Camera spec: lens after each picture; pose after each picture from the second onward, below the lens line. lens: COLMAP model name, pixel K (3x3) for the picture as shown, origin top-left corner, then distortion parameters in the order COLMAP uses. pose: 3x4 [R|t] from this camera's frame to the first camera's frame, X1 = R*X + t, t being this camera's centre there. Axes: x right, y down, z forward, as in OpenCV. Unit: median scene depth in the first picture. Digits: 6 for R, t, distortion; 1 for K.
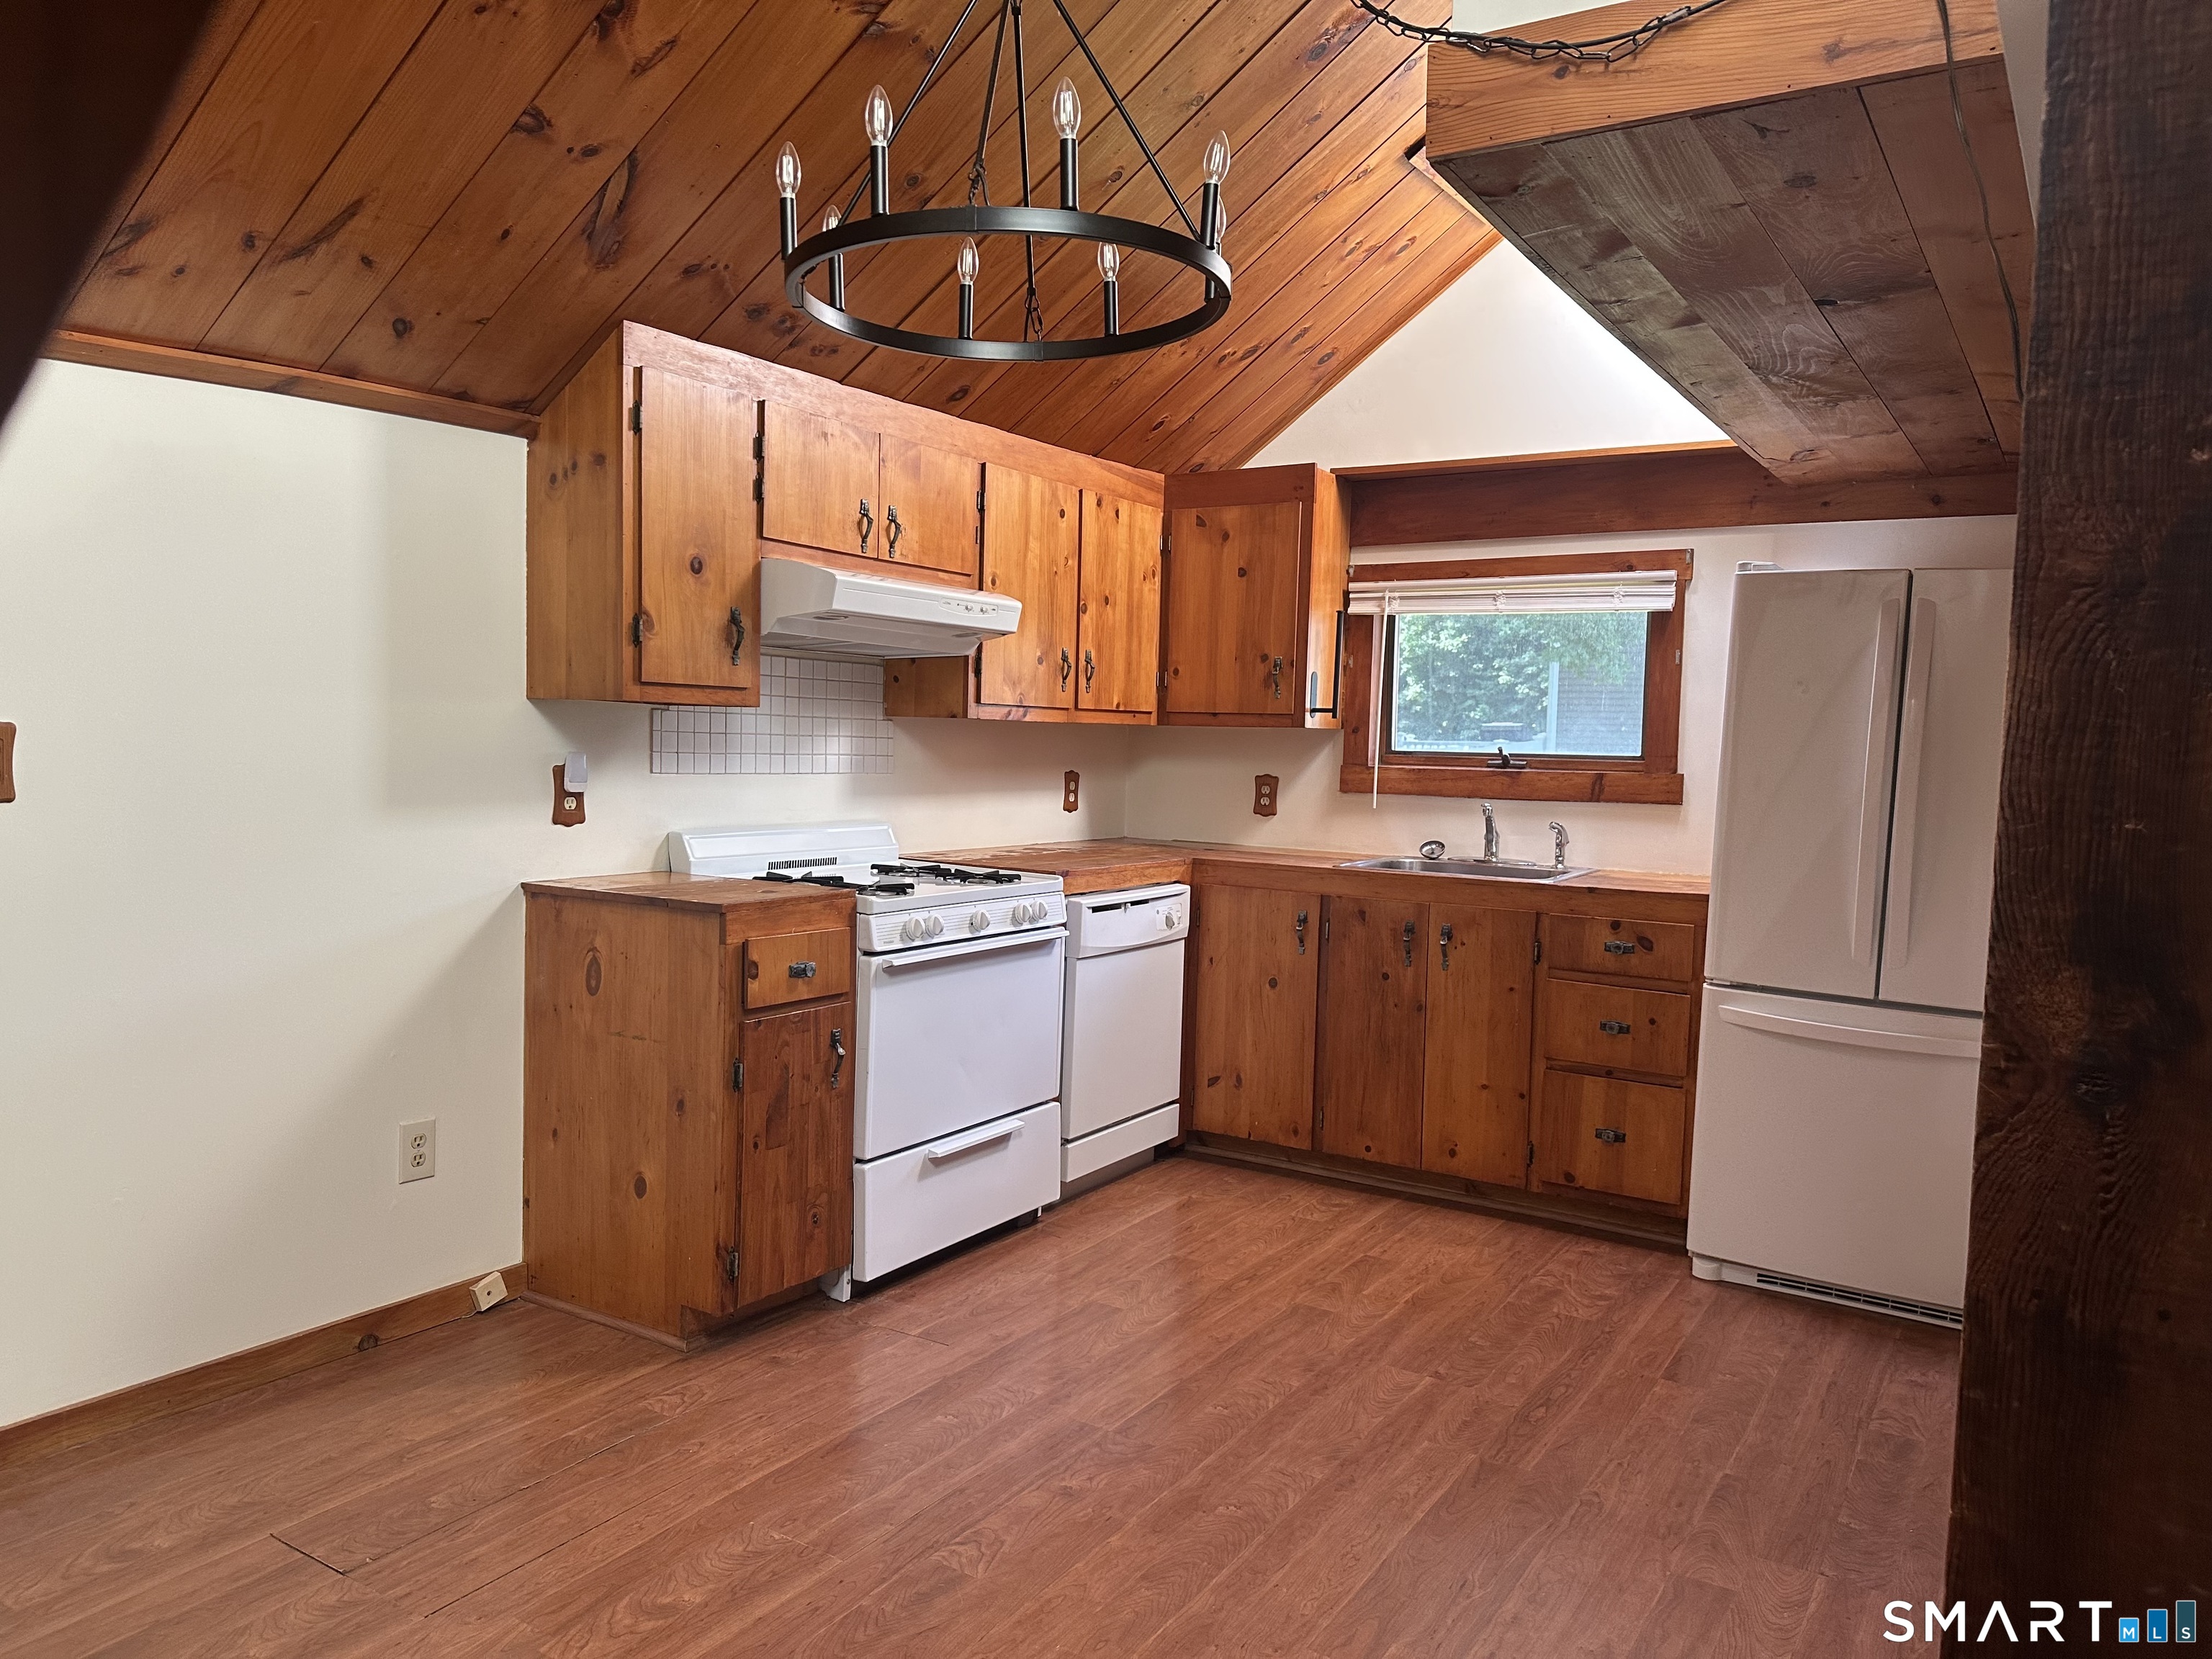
lens RADIAL K [[1555.8, 0, 1086.9], [0, 1555.8, 829.4], [0, 0, 1]] dist [0.169667, -0.280158]
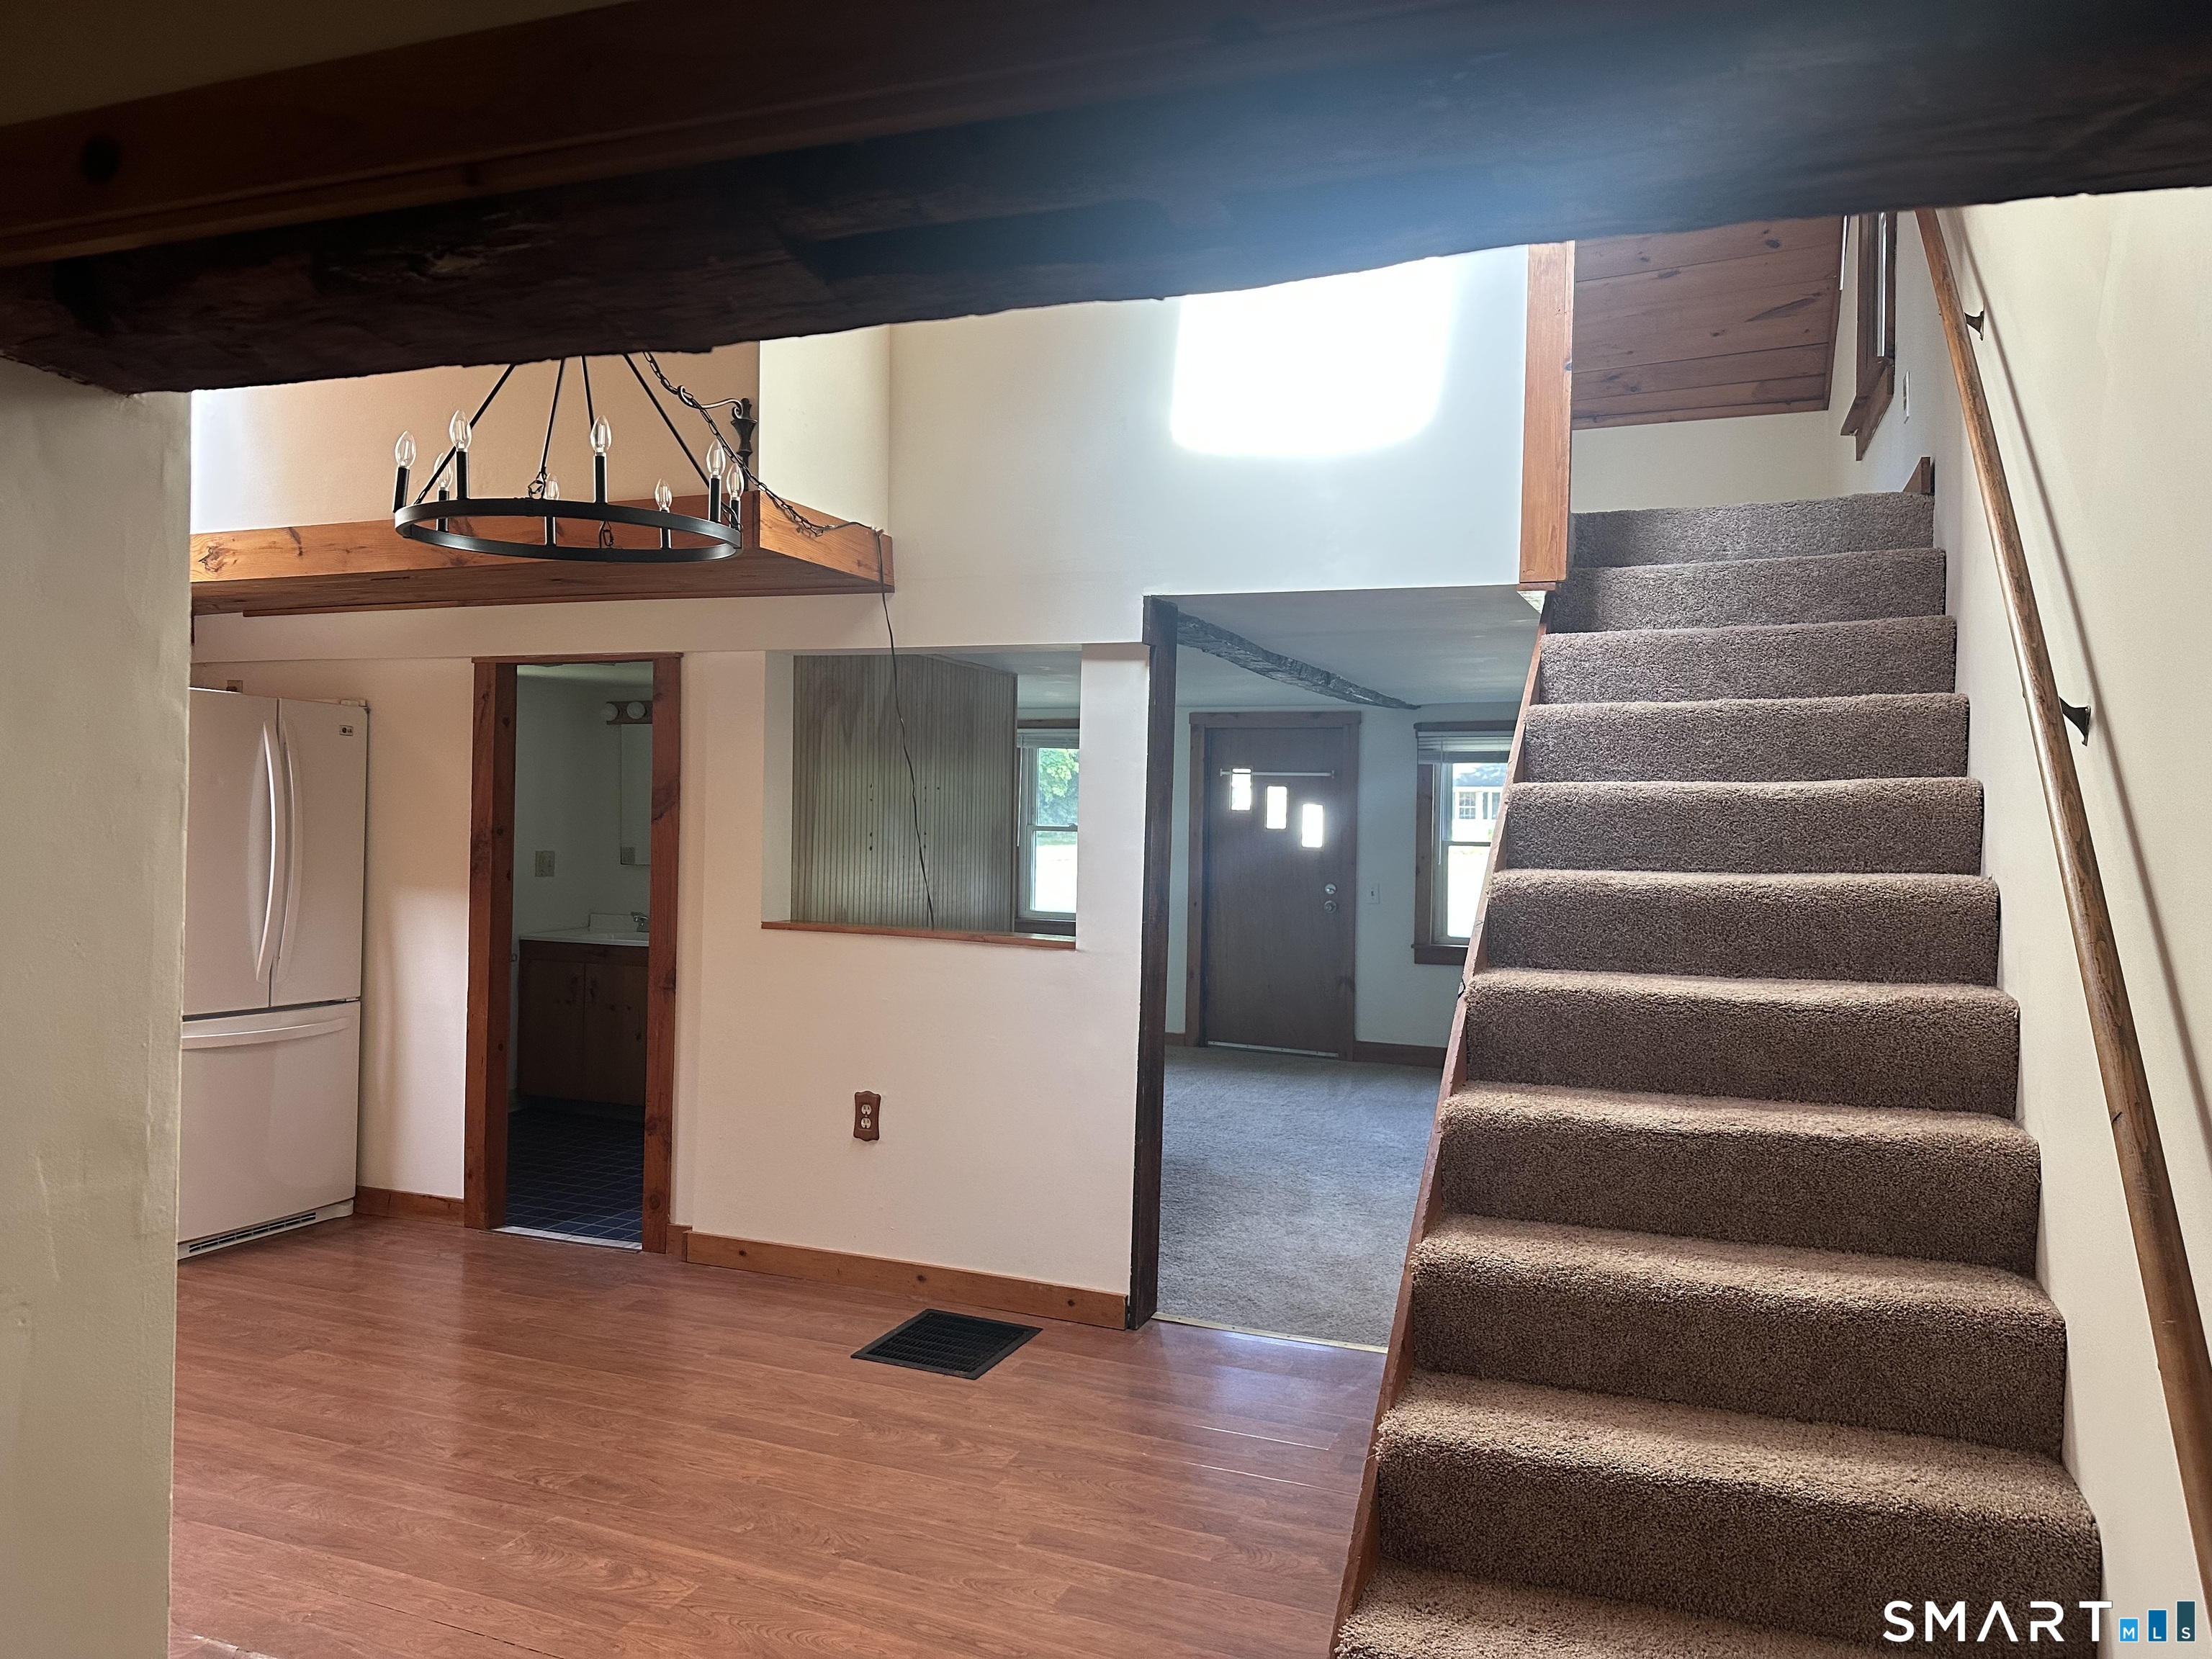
lens RADIAL K [[1566.3, 0, 1126.6], [0, 1566.3, 814.0], [0, 0, 1]] dist [0.101869, -0.136023]
pose [[-0.197938, -0.029057, 0.979784, -0.866975], [0.038603, 0.998554, 0.037413, -0.071481], [-0.979454, 0.045228, -0.196530, 0.468433]]
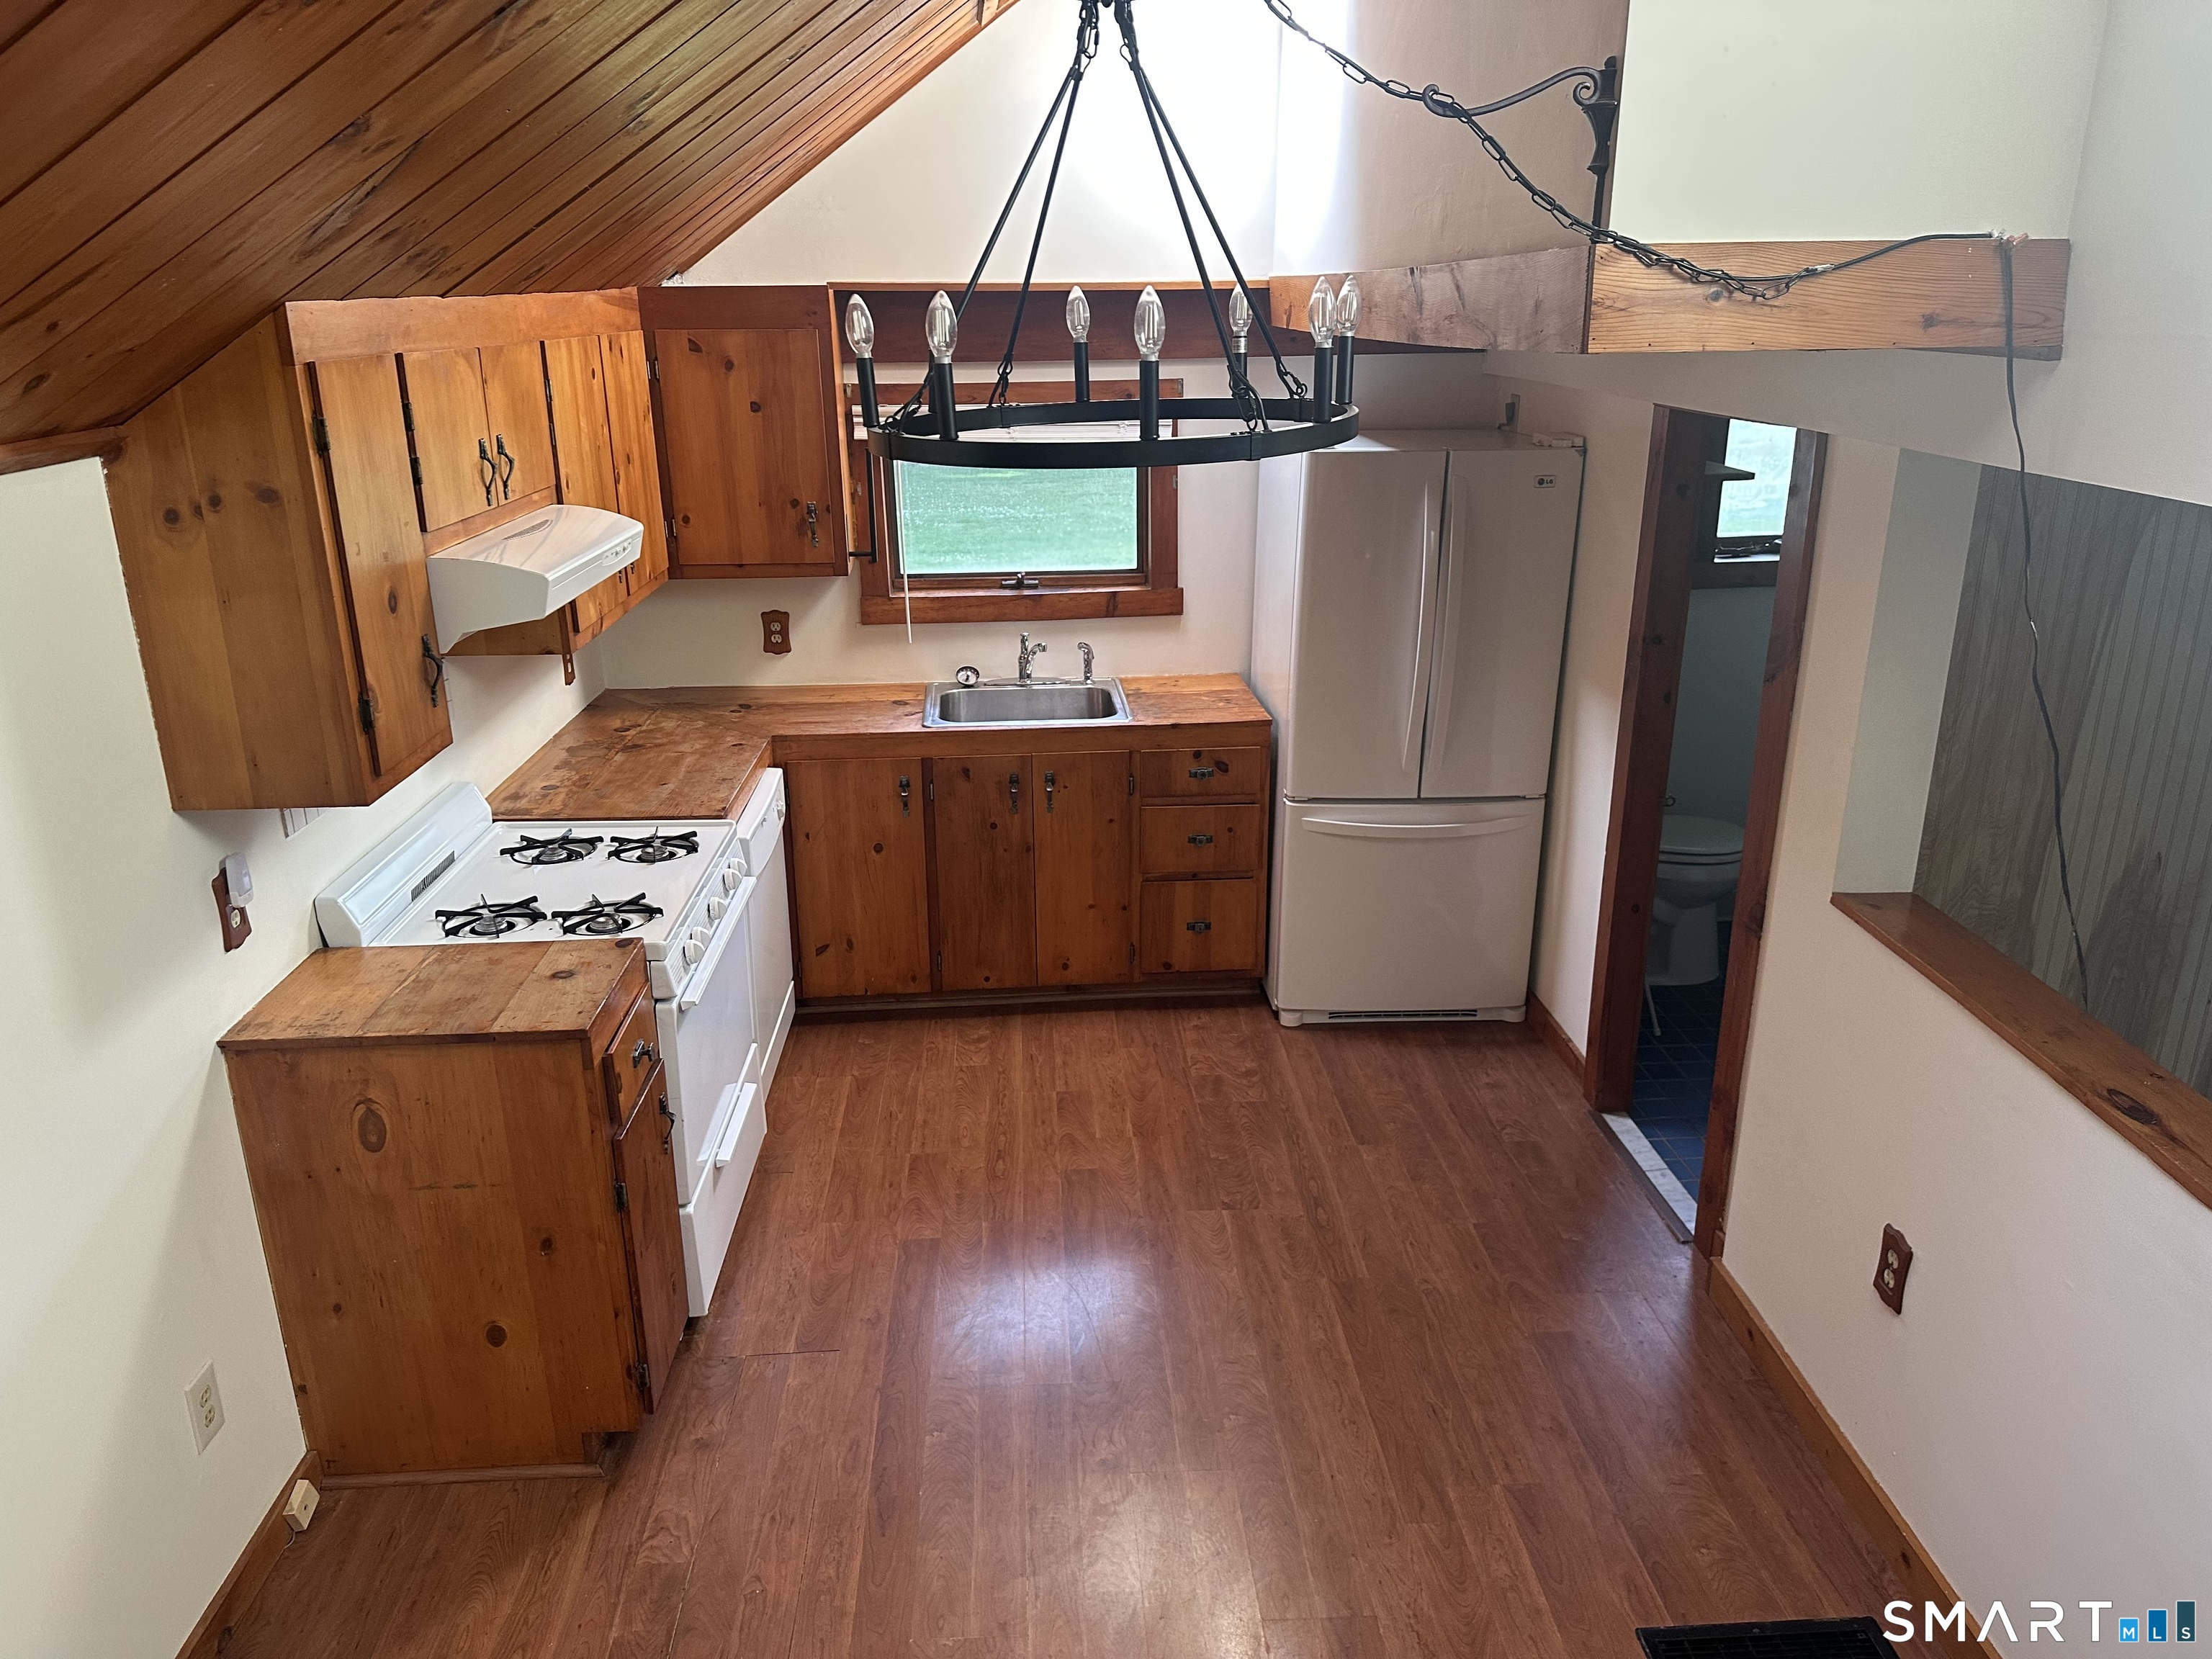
lens RADIAL K [[1555.8, 0, 1086.9], [0, 1555.8, 829.4], [0, 0, 1]] dist [0.169667, -0.280158]
pose [[0.814534, -0.223220, 0.535450, -0.341206], [0.070071, 0.954105, 0.291158, -0.218256], [-0.575868, -0.199639, 0.792793, 0.140801]]
